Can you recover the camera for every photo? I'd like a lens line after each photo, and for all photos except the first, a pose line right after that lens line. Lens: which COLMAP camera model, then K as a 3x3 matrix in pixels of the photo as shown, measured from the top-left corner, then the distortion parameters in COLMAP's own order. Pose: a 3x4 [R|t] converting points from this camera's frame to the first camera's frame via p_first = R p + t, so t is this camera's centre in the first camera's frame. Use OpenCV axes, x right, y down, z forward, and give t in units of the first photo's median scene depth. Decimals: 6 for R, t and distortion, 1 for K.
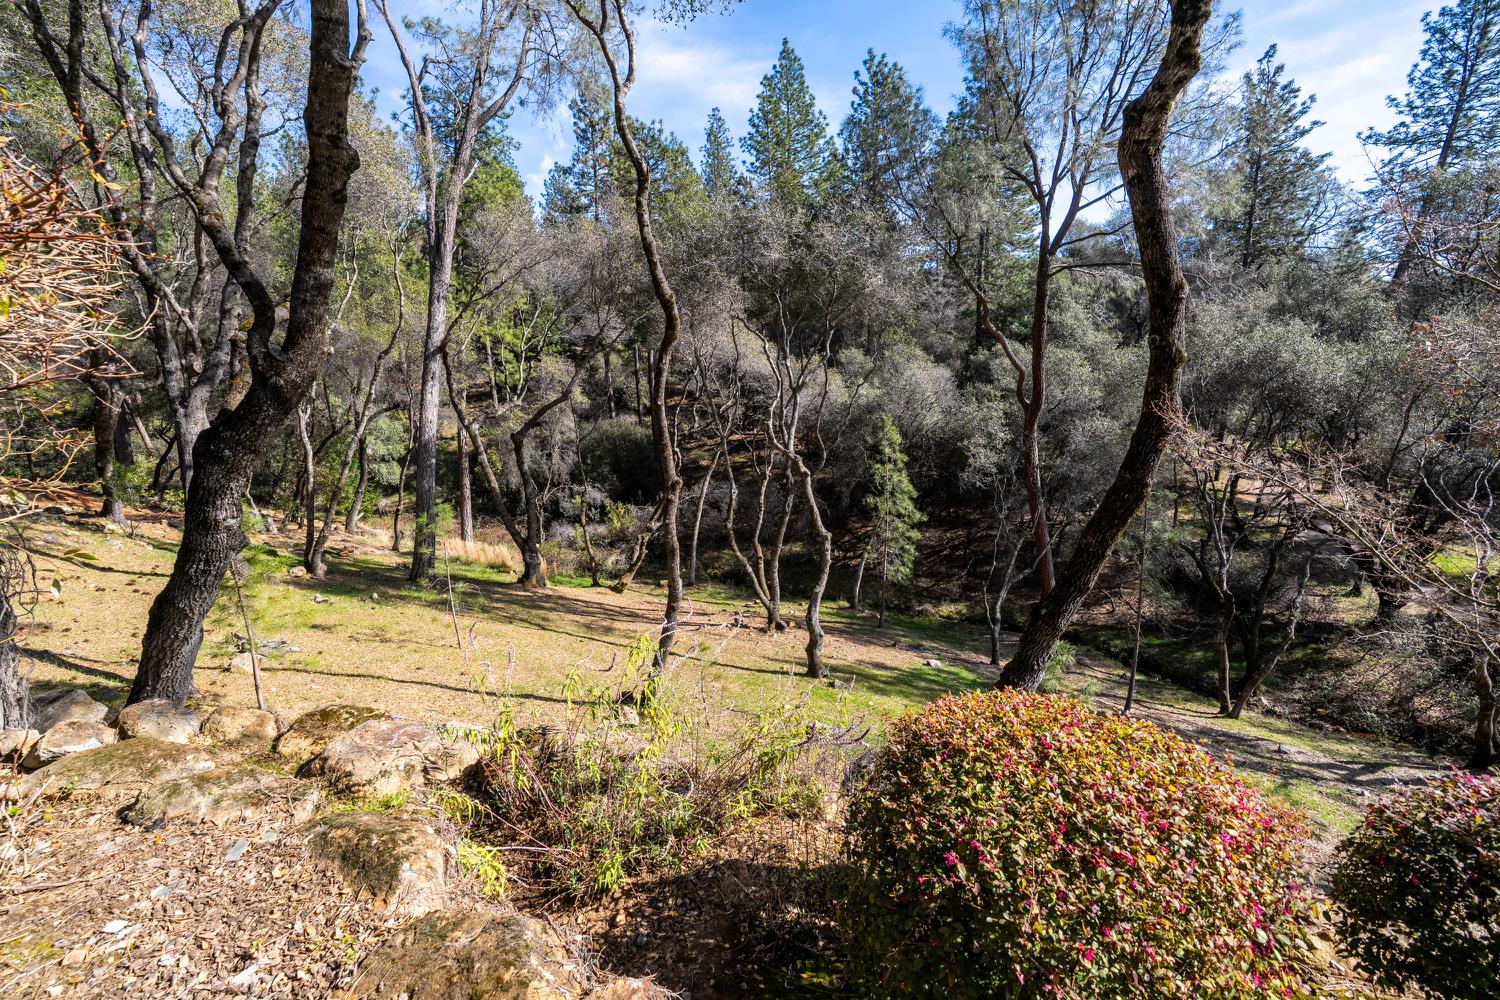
lens RADIAL K [[676.1, 0, 750.0], [0, 676.1, 500.0], [0, 0, 1]] dist [-0.002990, 0.000765]
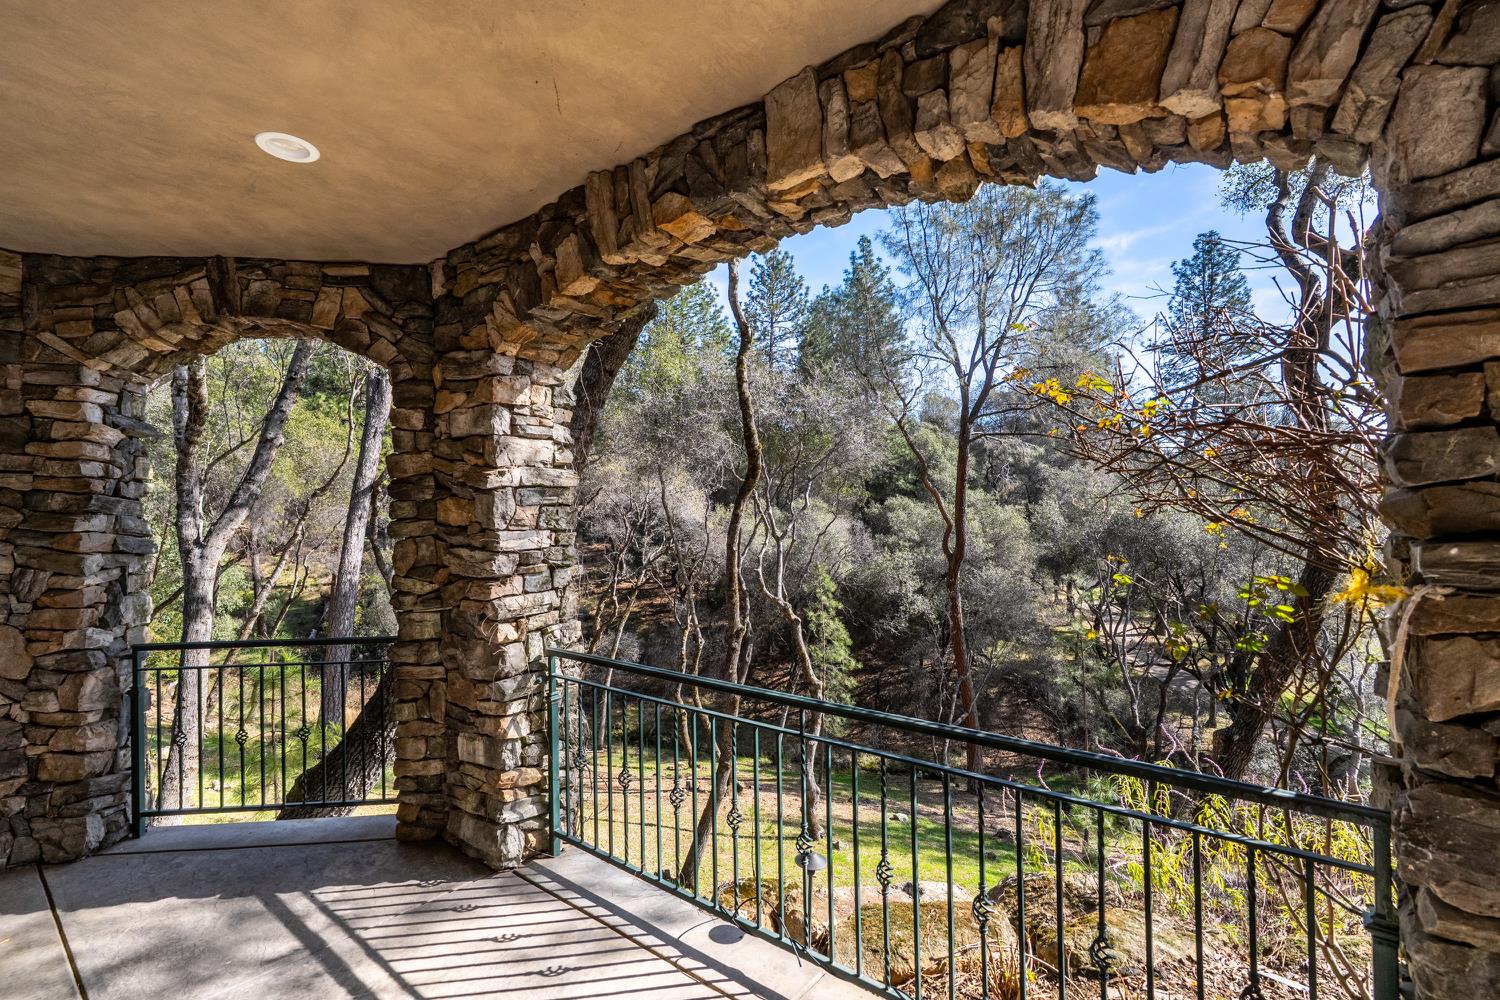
lens RADIAL K [[695.8, 0, 743.8], [0, 695.8, 498.8], [0, 0, 1]] dist [-0.002104, 0.000124]
pose [[0.972897, 0.028063, 0.229529, -0.125838], [0.022173, 0.976713, -0.213401, 0.001161], [-0.230172, 0.212707, 0.949619, 0.001625]]
